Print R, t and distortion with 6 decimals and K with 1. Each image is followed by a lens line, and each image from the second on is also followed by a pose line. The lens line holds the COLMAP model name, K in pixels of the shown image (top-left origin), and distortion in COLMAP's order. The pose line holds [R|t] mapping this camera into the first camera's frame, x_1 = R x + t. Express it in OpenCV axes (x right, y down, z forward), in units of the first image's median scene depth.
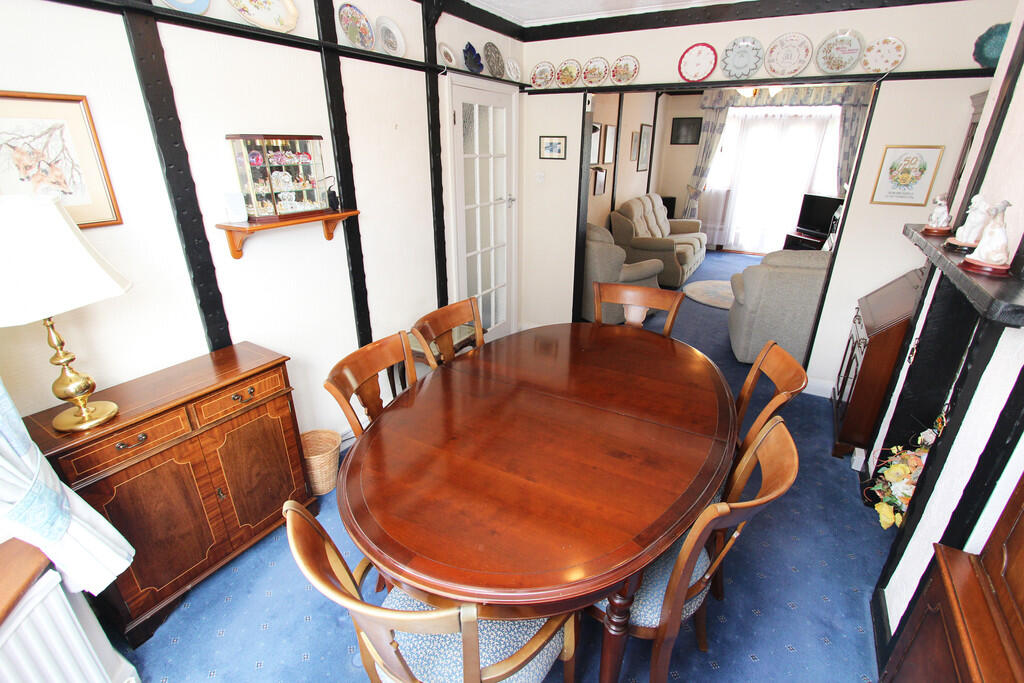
lens RADIAL K [[473.8, 0, 512.0], [0, 473.8, 340.6], [0, 0, 1]] dist [-0.004770, -0.000457]
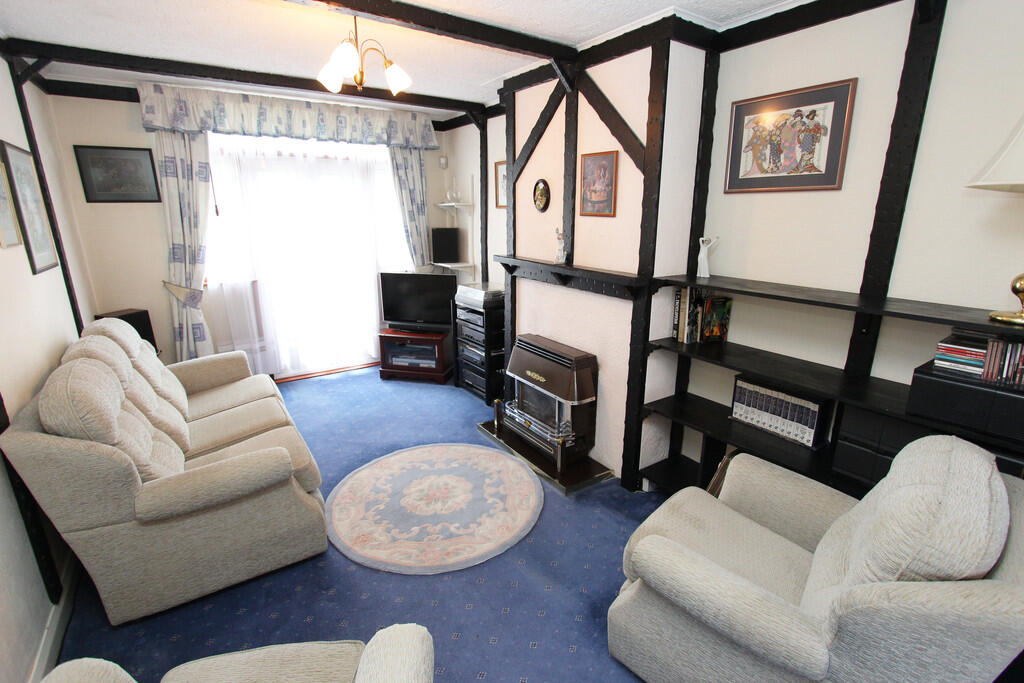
lens RADIAL K [[473.8, 0, 509.3], [0, 473.8, 337.9], [0, 0, 1]] dist [-0.004770, -0.000457]
pose [[0.440145, -0.245622, 0.863680, 0.101484], [0.352181, 0.932011, 0.085578, -0.210531], [-0.825979, 0.266504, 0.496723, 0.526519]]
